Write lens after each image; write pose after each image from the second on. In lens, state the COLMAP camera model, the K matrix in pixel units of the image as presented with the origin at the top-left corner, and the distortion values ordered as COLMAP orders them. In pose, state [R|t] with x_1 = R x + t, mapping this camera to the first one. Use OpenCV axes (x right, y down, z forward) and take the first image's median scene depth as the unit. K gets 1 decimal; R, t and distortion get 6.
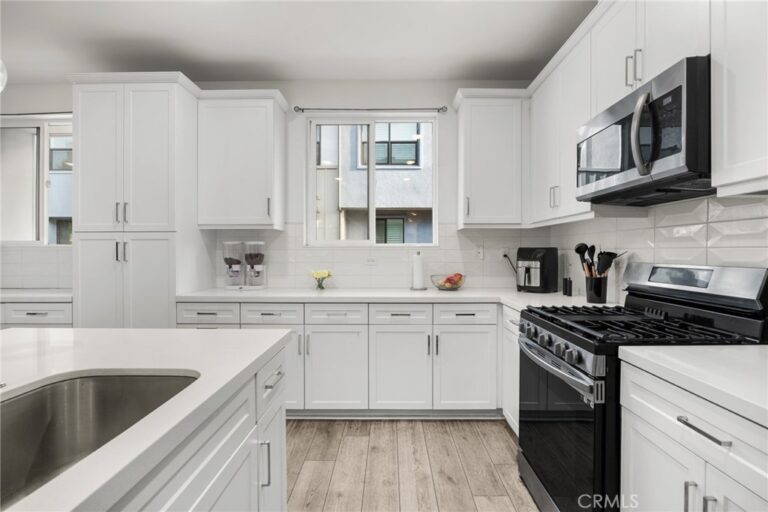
lens RADIAL K [[369.5, 0, 386.2], [0, 369.5, 250.4], [0, 0, 1]] dist [-0.004539, -0.001342]
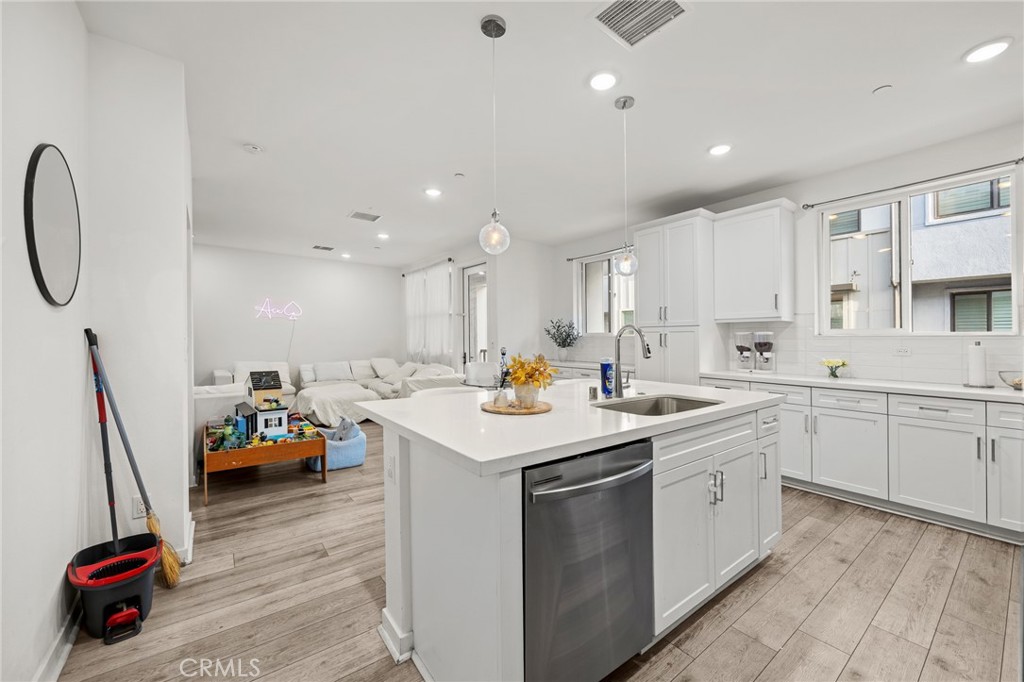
lens RADIAL K [[397.1, 0, 518.1], [0, 397.1, 338.0], [0, 0, 1]] dist [-0.002047, -0.000880]
pose [[0.612432, 0.000905, -0.790522, 0.174650], [-0.000633, 1.000000, 0.000654, -0.005590], [0.790523, 0.000100, 0.612433, -0.416788]]
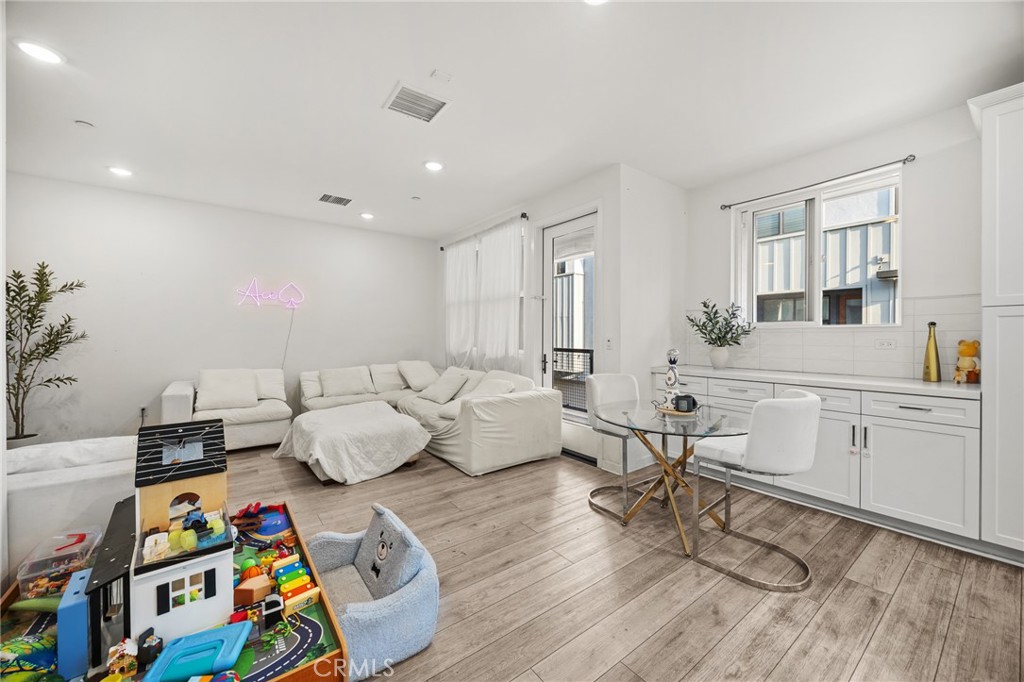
lens RADIAL K [[383.6, 0, 517.3], [0, 383.6, 337.4], [0, 0, 1]] dist [-0.007139, 0.000867]
pose [[0.604484, 0.003701, -0.796608, -0.785708], [0.005385, 0.999947, 0.008732, 0.000565], [0.796599, -0.009568, 0.604433, -0.222187]]
